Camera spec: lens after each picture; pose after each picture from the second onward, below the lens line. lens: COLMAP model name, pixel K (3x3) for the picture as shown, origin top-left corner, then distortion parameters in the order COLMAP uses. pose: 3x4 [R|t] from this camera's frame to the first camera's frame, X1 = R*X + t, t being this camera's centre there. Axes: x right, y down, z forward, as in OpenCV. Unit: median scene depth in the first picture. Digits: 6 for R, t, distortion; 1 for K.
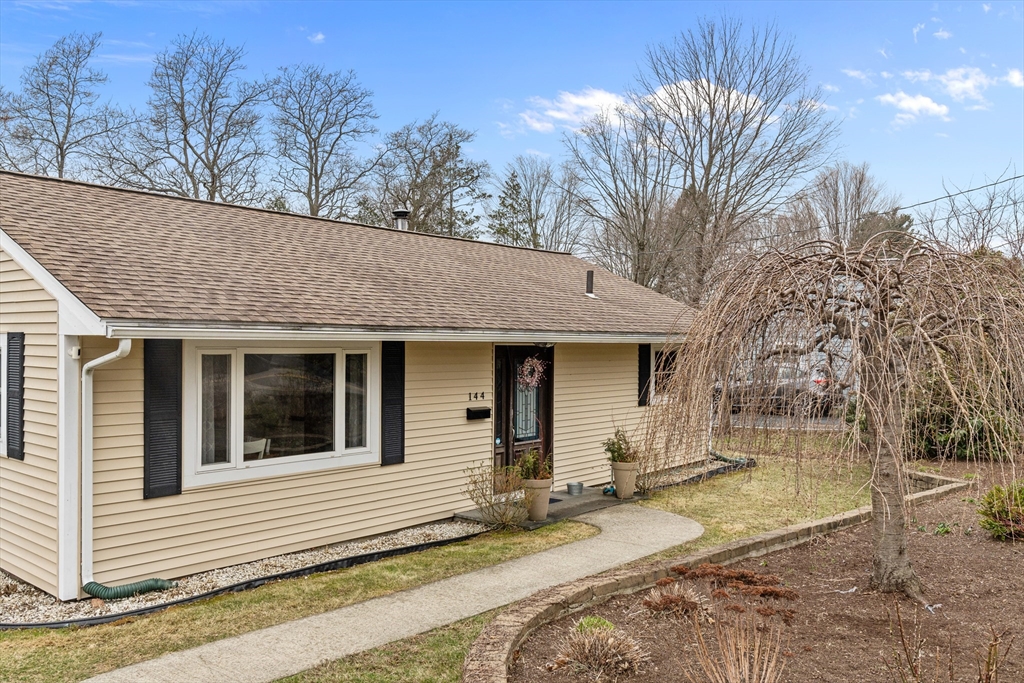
lens RADIAL K [[819.7, 0, 512.0], [0, 819.7, 341.5], [0, 0, 1]] dist [0.001550, 0.001368]
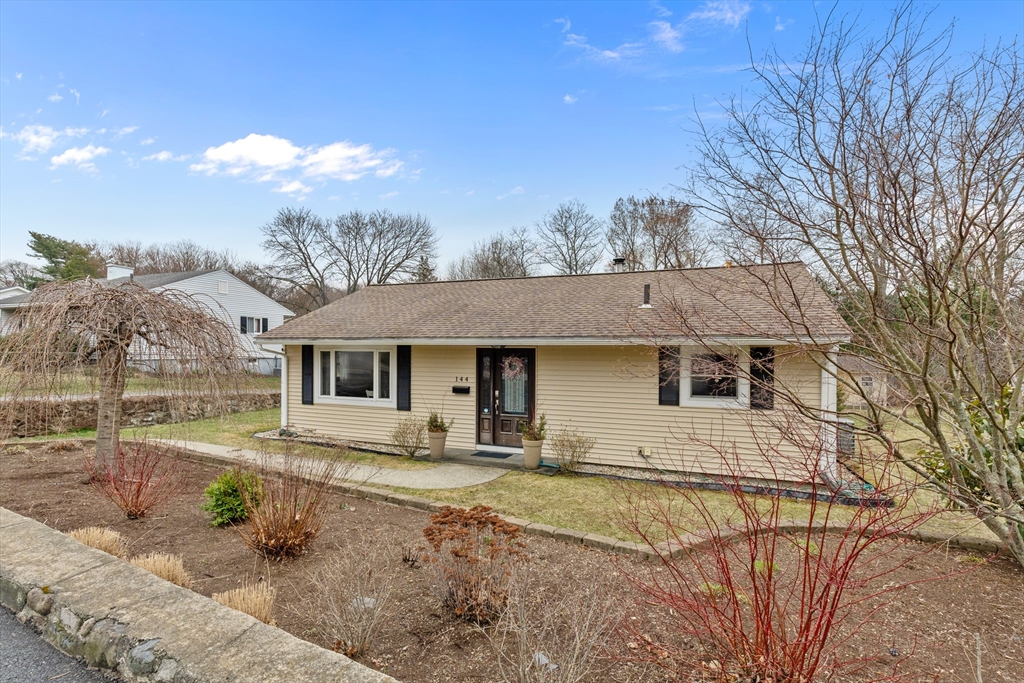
lens RADIAL K [[482.8, 0, 512.0], [0, 482.8, 341.5], [0, 0, 1]] dist [-0.001128, 0.000298]
pose [[0.338444, -0.008444, -0.940949, 0.975795], [0.000003, 0.999960, -0.008972, 0.001178], [0.940986, 0.003034, 0.338431, 0.852566]]
